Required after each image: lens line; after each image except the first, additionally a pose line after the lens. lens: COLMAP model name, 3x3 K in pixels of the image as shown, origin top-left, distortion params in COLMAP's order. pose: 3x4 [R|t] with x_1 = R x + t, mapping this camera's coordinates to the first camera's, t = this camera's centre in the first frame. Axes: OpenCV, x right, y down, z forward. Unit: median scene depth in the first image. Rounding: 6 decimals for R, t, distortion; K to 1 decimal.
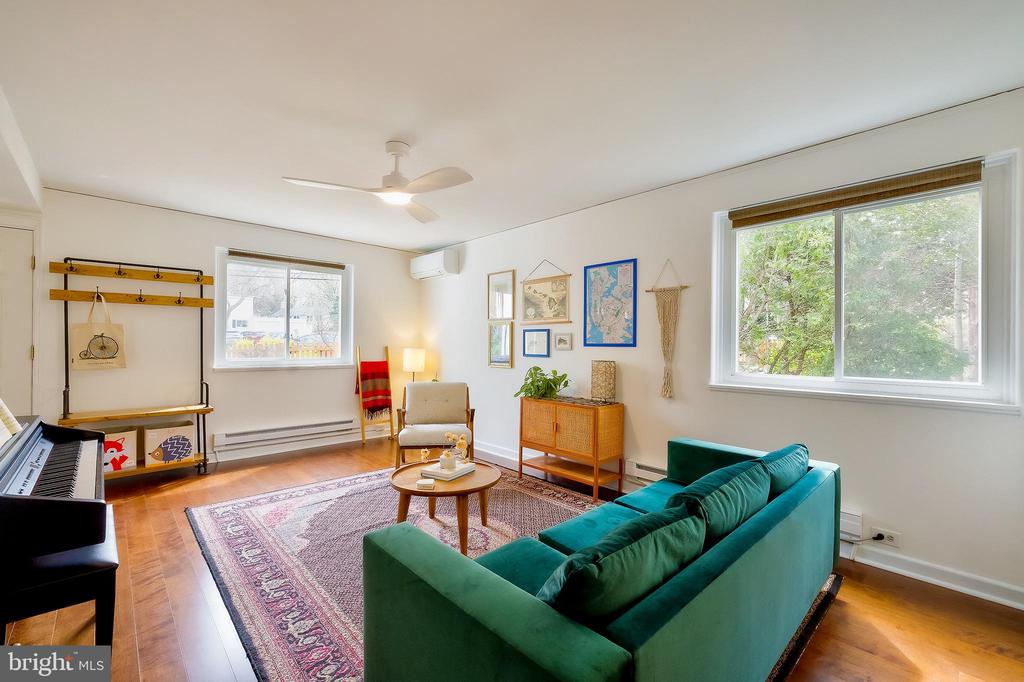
lens RADIAL K [[438.5, 0, 512.0], [0, 438.5, 341.0], [0, 0, 1]] dist [-0.001956, 0.000227]
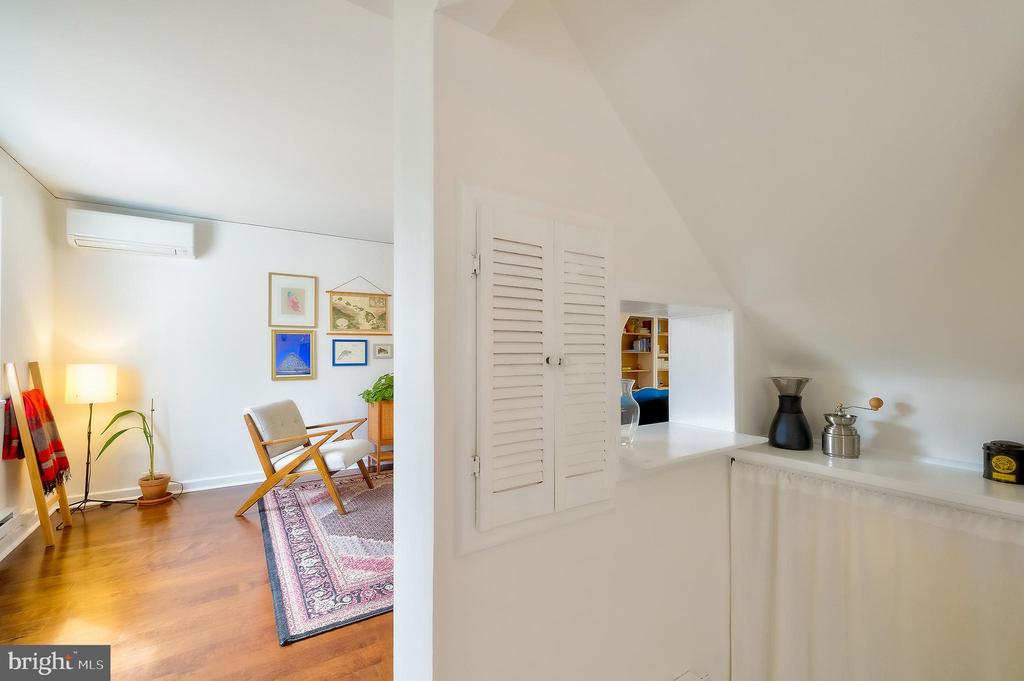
lens RADIAL K [[438.5, 0, 512.0], [0, 438.5, 340.5], [0, 0, 1]] dist [-0.001956, 0.000227]
pose [[0.182372, 0.015293, 0.983111, -0.931516], [-0.000035, 0.999879, -0.015547, -0.008417], [-0.983230, 0.002801, 0.182351, 0.433488]]
